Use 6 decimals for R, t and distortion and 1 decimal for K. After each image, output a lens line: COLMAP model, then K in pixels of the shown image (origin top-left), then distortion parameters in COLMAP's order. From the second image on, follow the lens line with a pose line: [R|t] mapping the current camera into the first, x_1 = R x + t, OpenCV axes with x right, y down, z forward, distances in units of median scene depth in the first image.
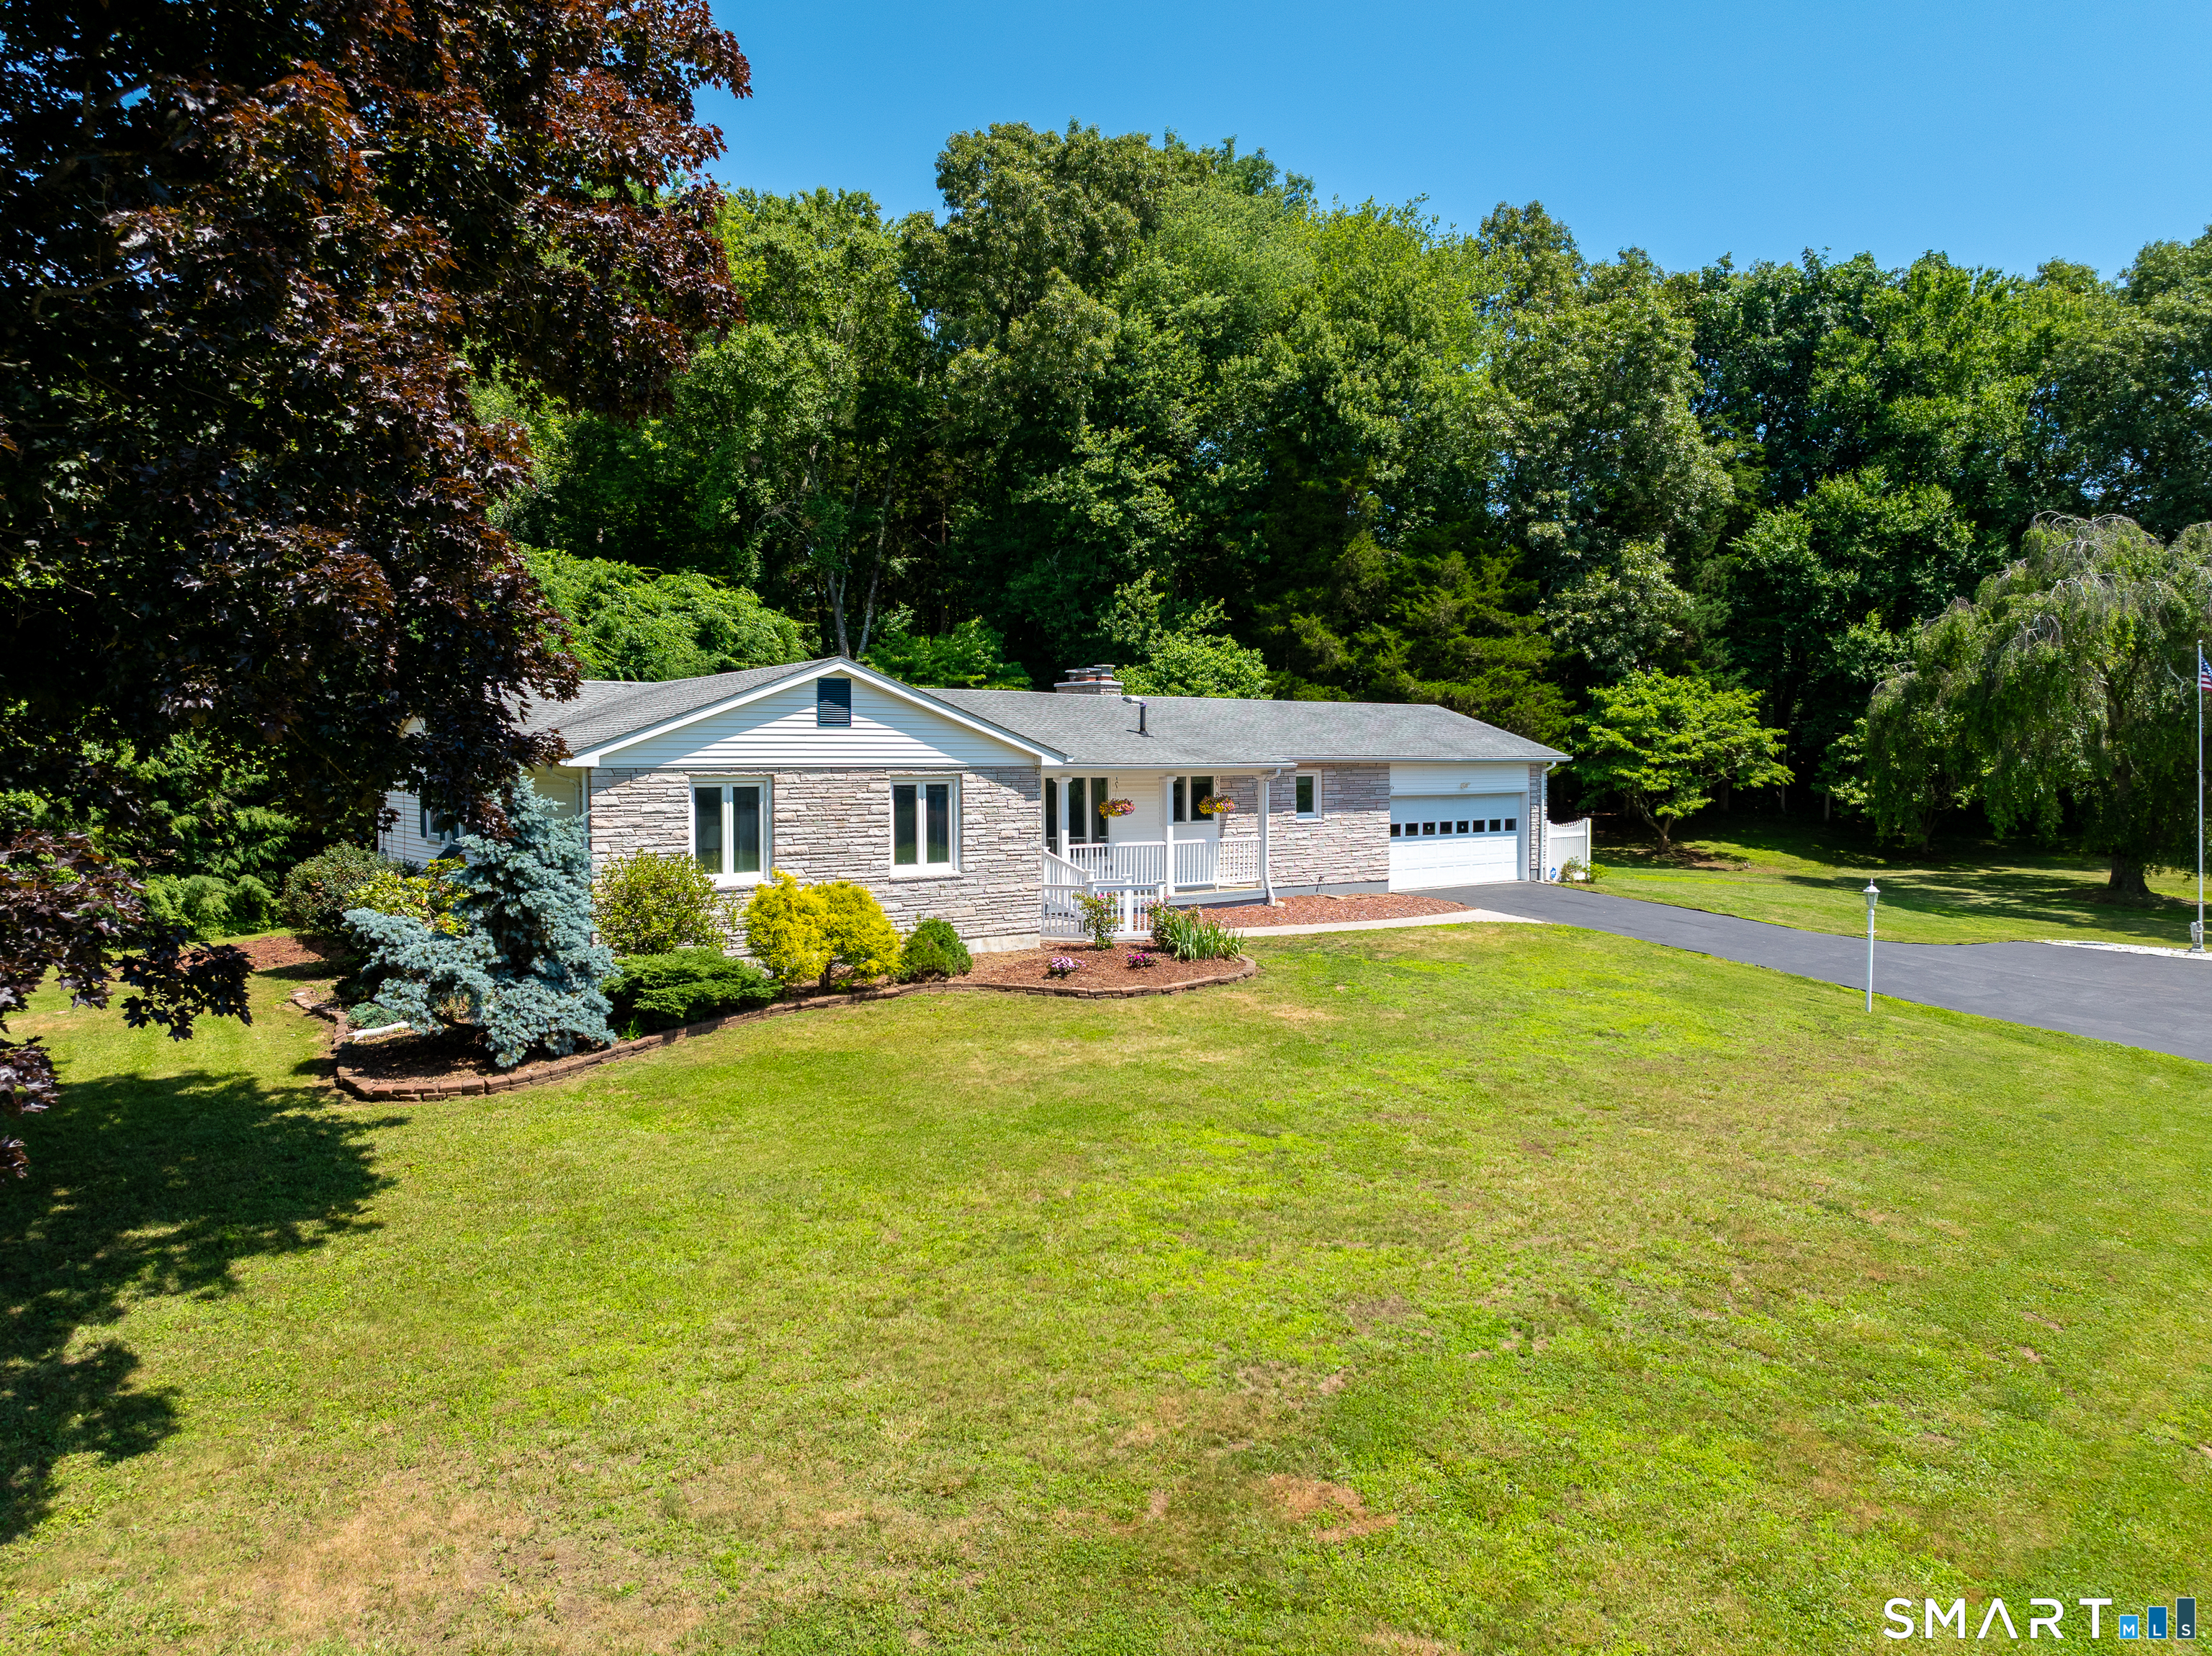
lens RADIAL K [[1558.8, 0, 1057.8], [0, 1558.8, 880.5], [0, 0, 1]] dist [-0.035991, -0.003022]
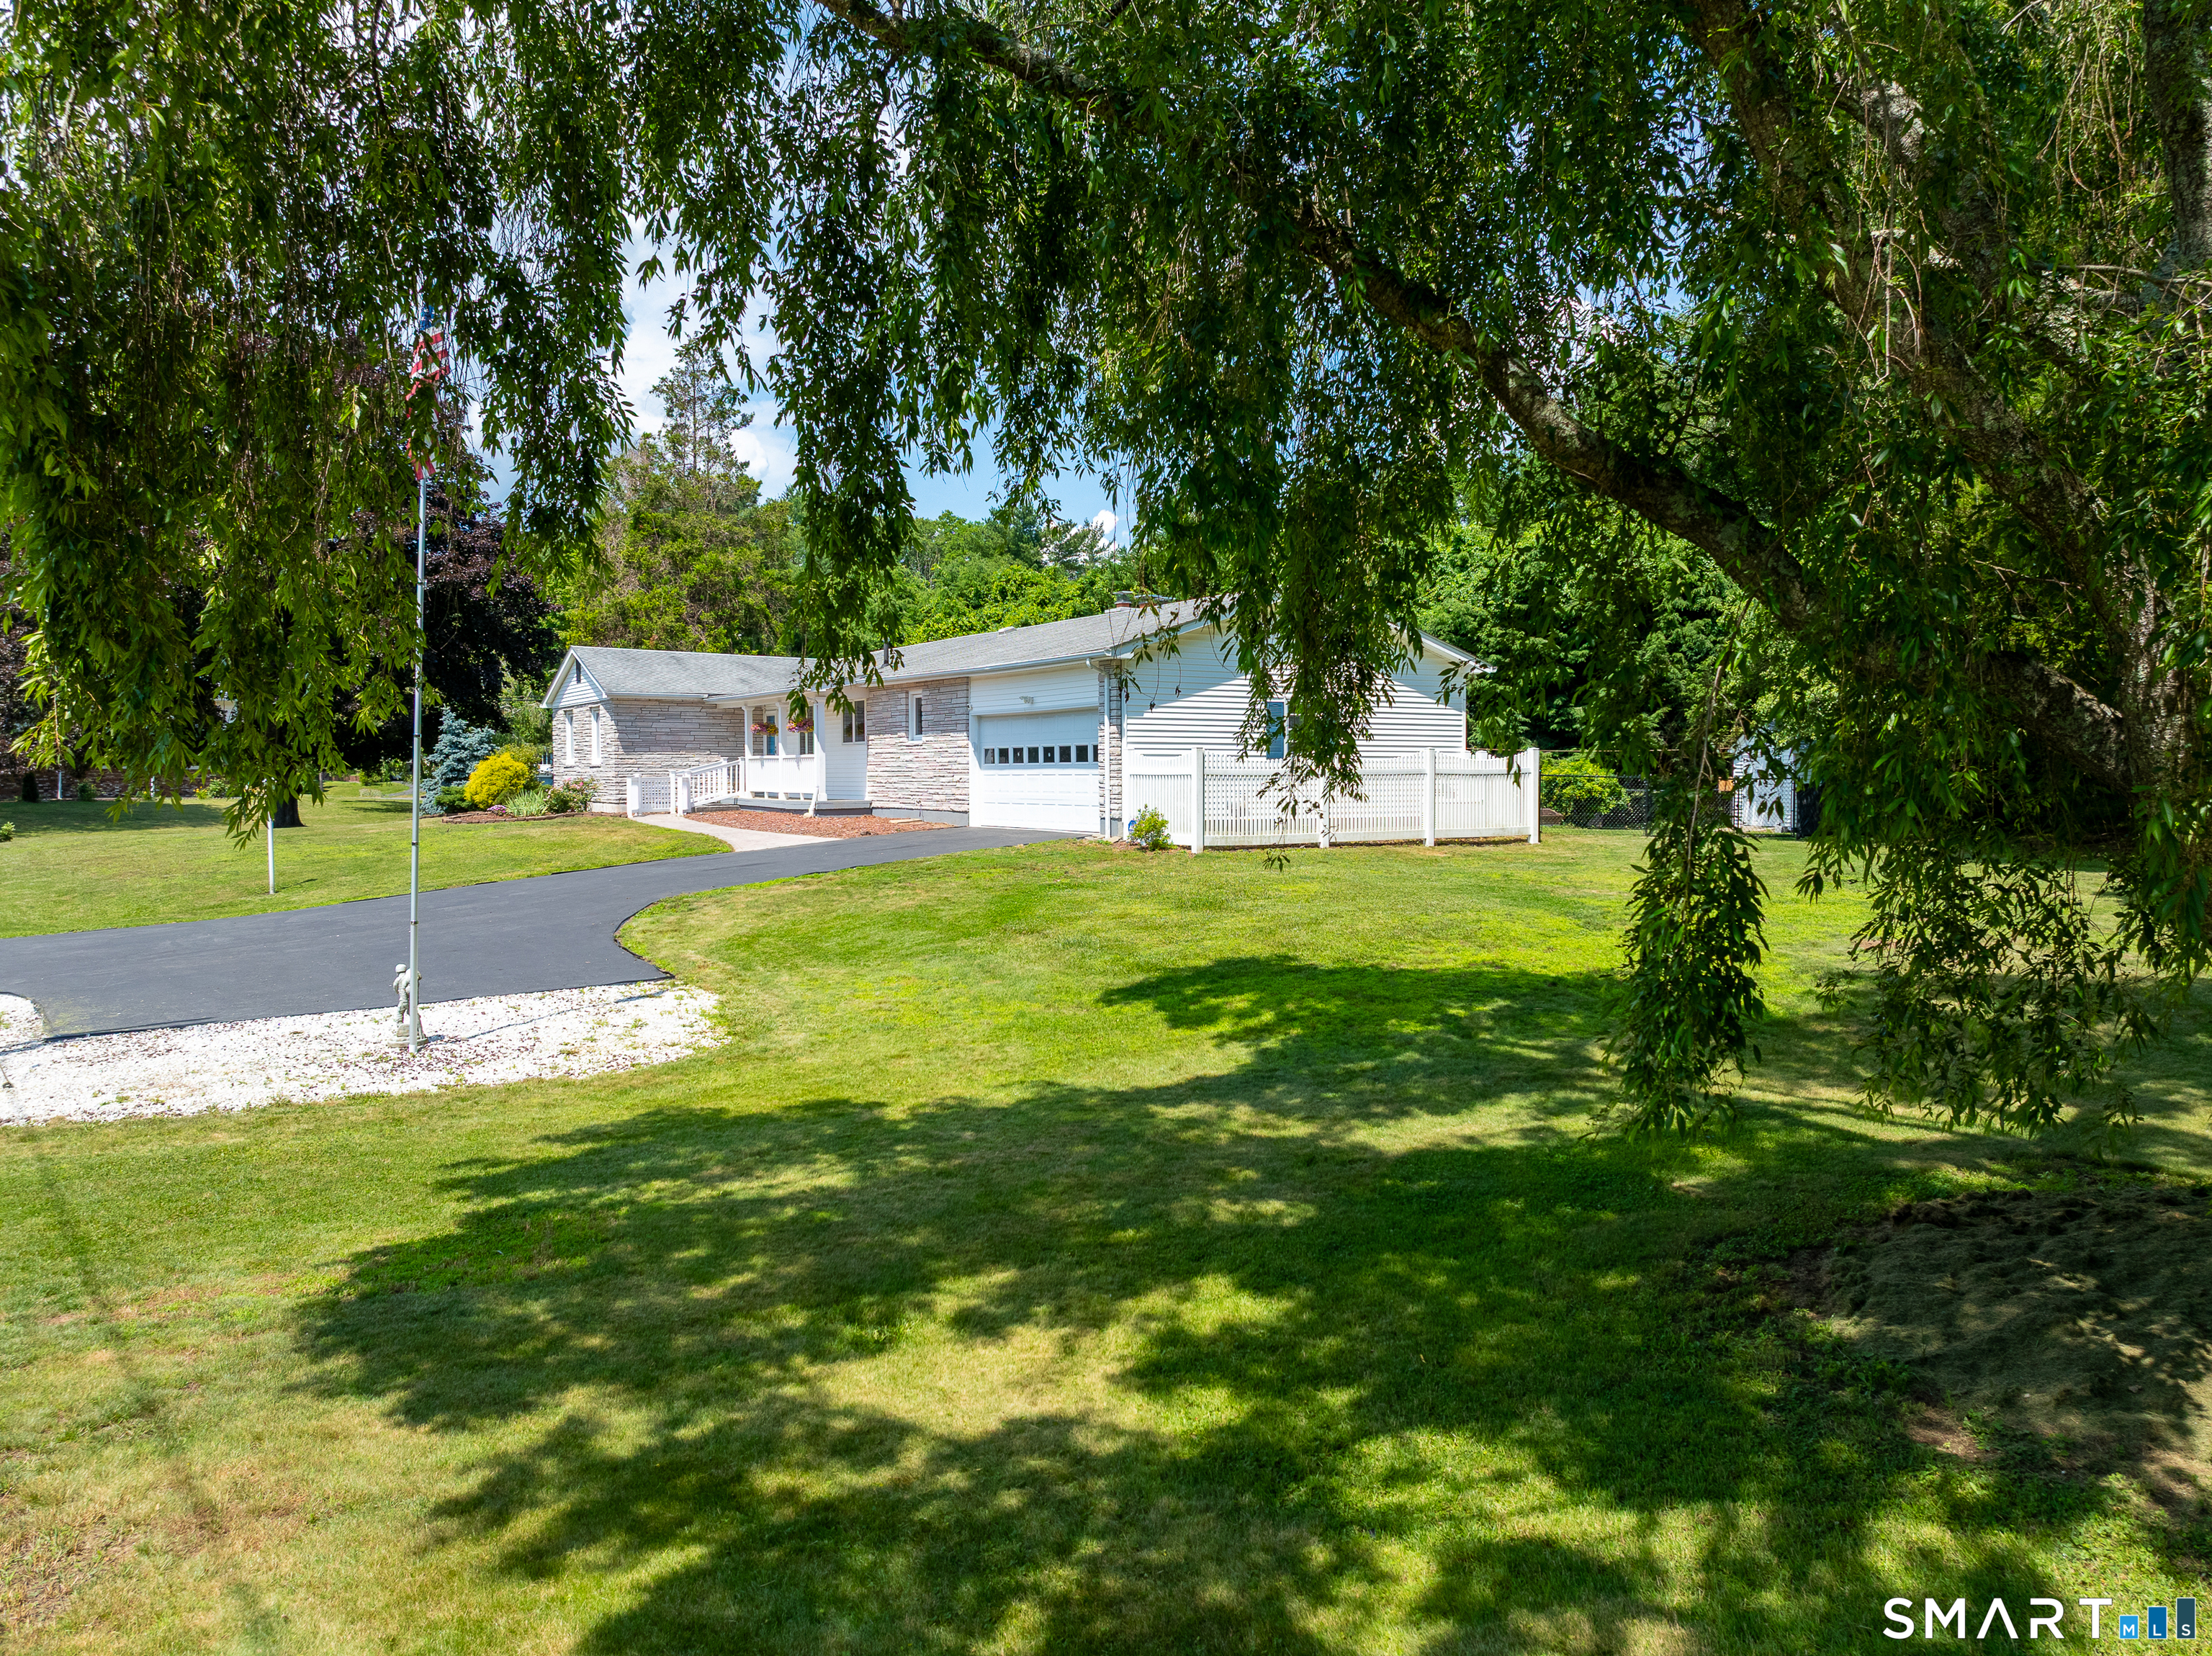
lens RADIAL K [[1519.8, 0, 1106.0], [0, 1519.8, 828.0], [0, 0, 1]] dist [0.001159, -0.003716]
pose [[-0.077572, 0.042688, -0.996072, 1.108102], [-0.074692, 0.996026, 0.048503, -0.040465], [0.994185, 0.078161, -0.074076, 1.196437]]
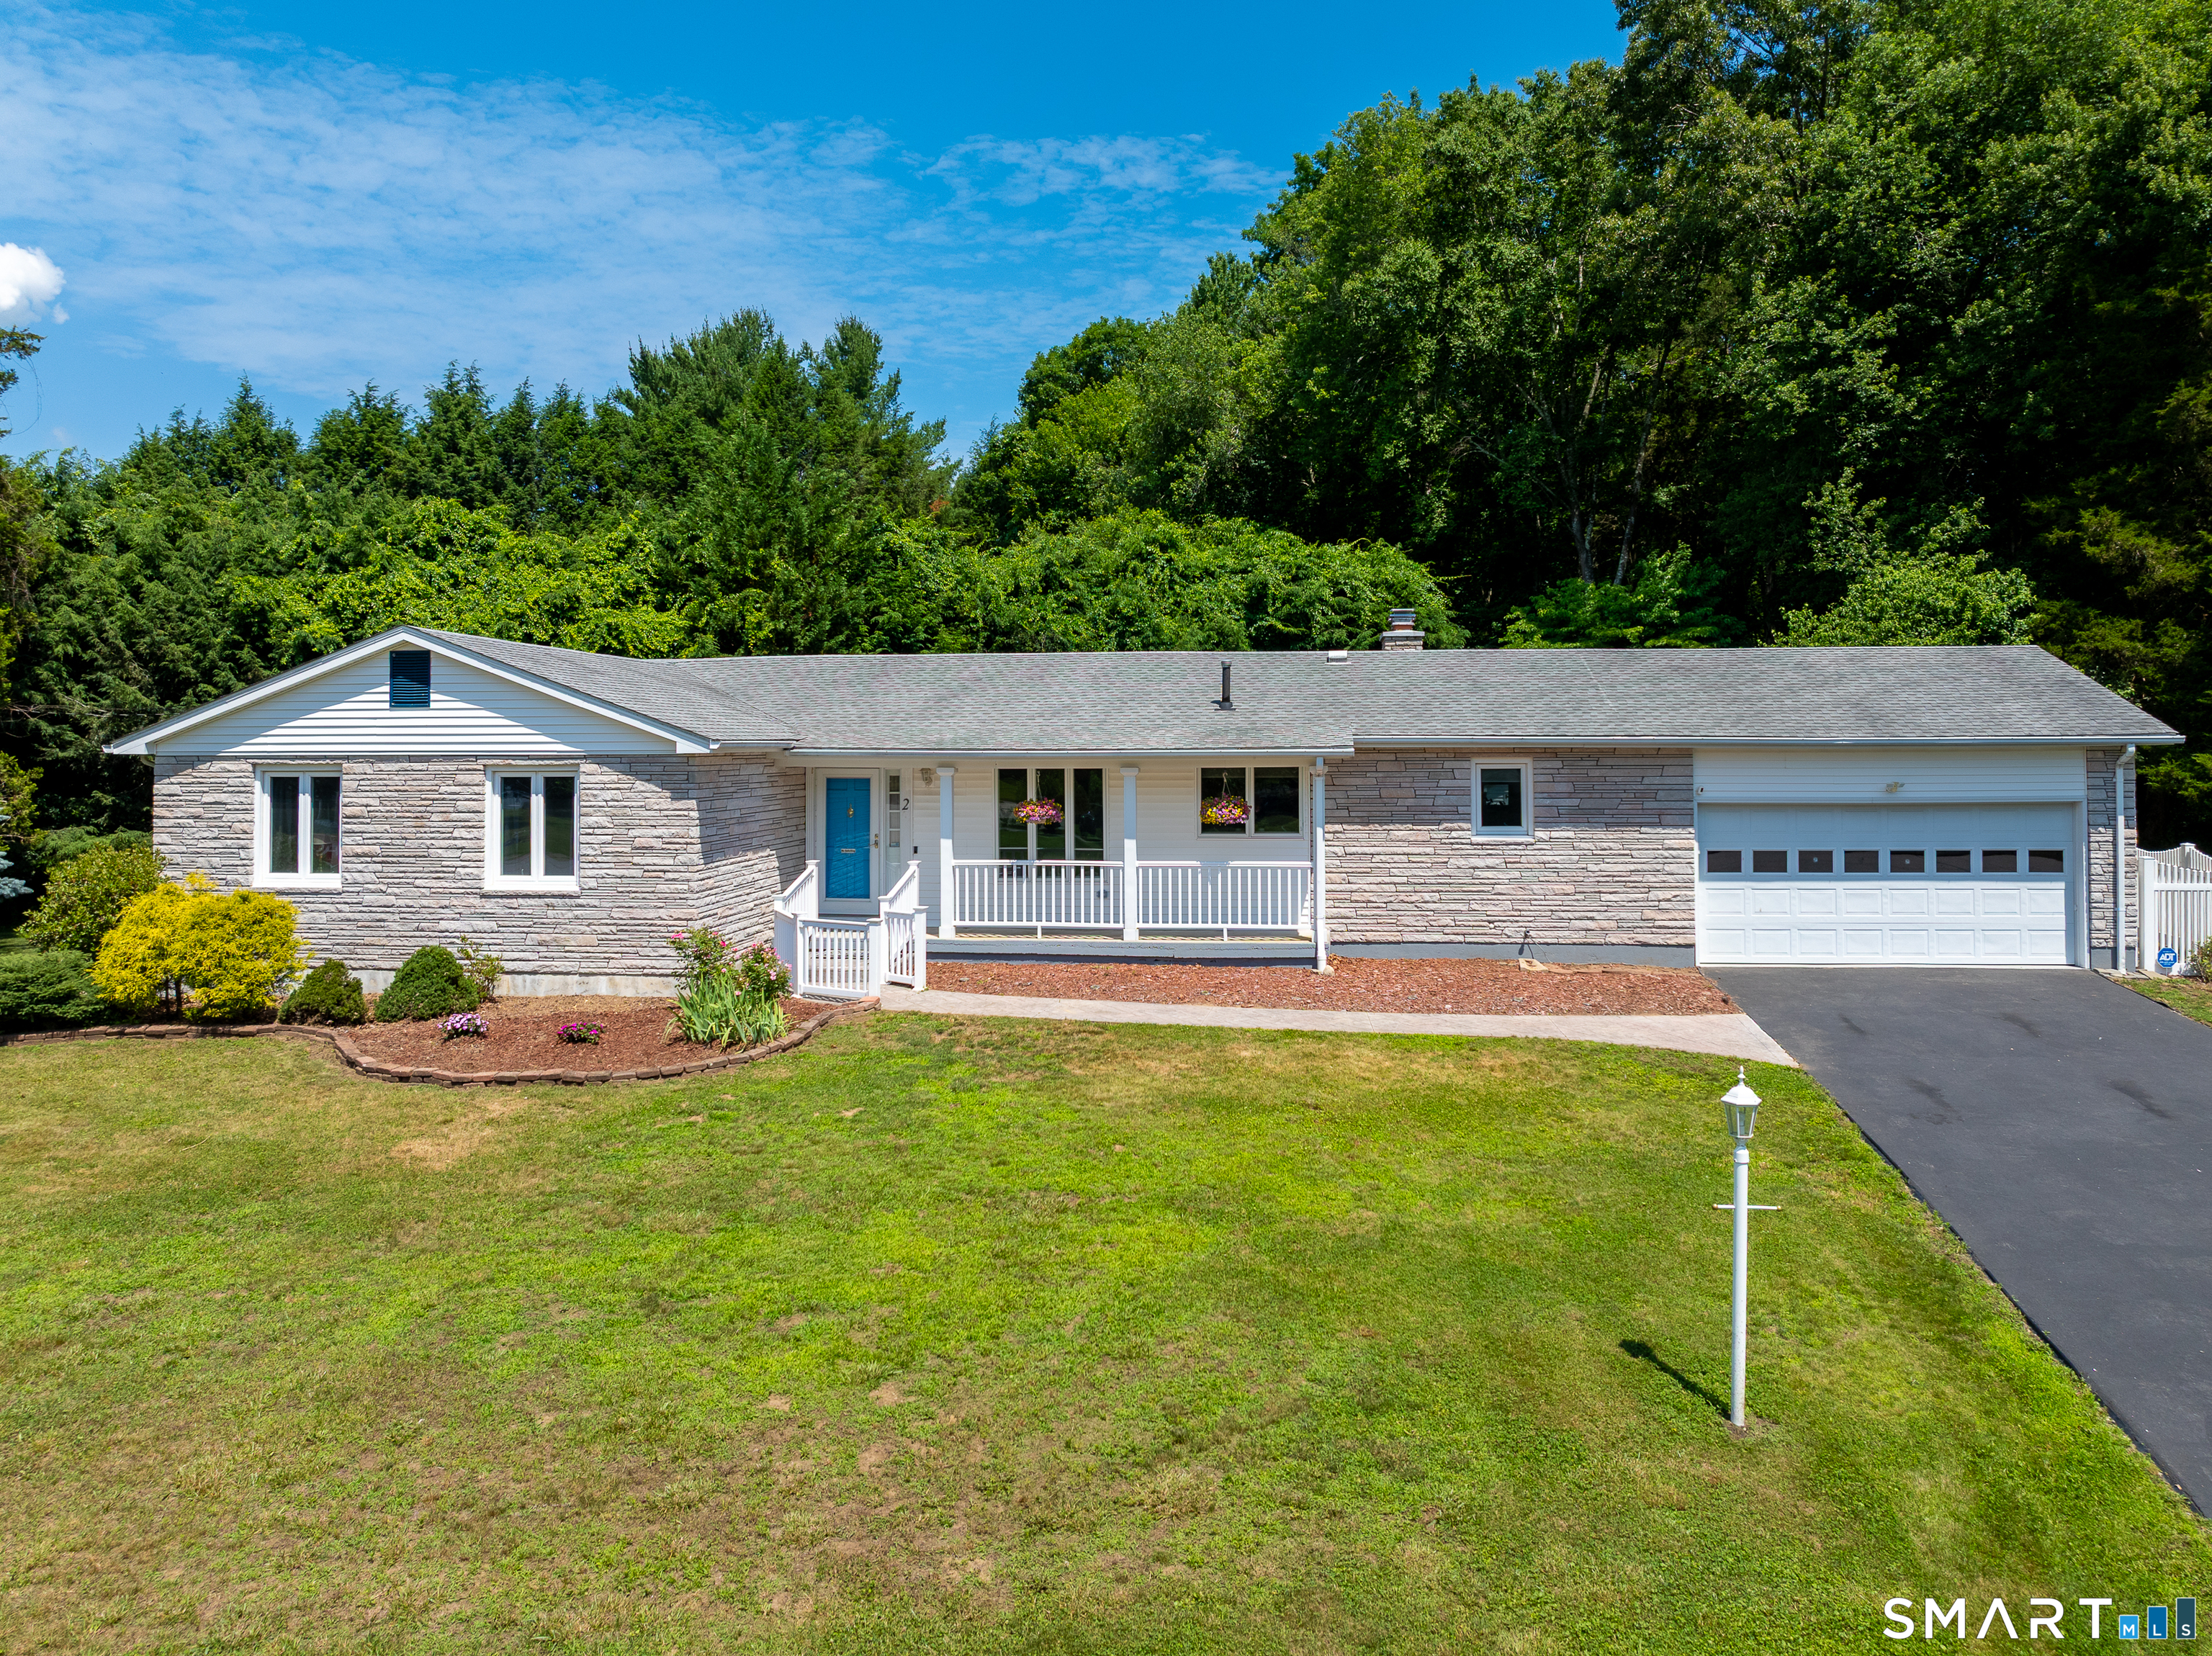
lens RADIAL K [[1551.7, 0, 1122.4], [0, 1551.7, 772.1], [0, 0, 1]] dist [-0.034446, 0.001467]
pose [[0.725693, 0.016164, -0.687829, 0.479661], [-0.051090, 0.998230, -0.030444, -0.038896], [0.686119, 0.057234, 0.725234, 0.442303]]
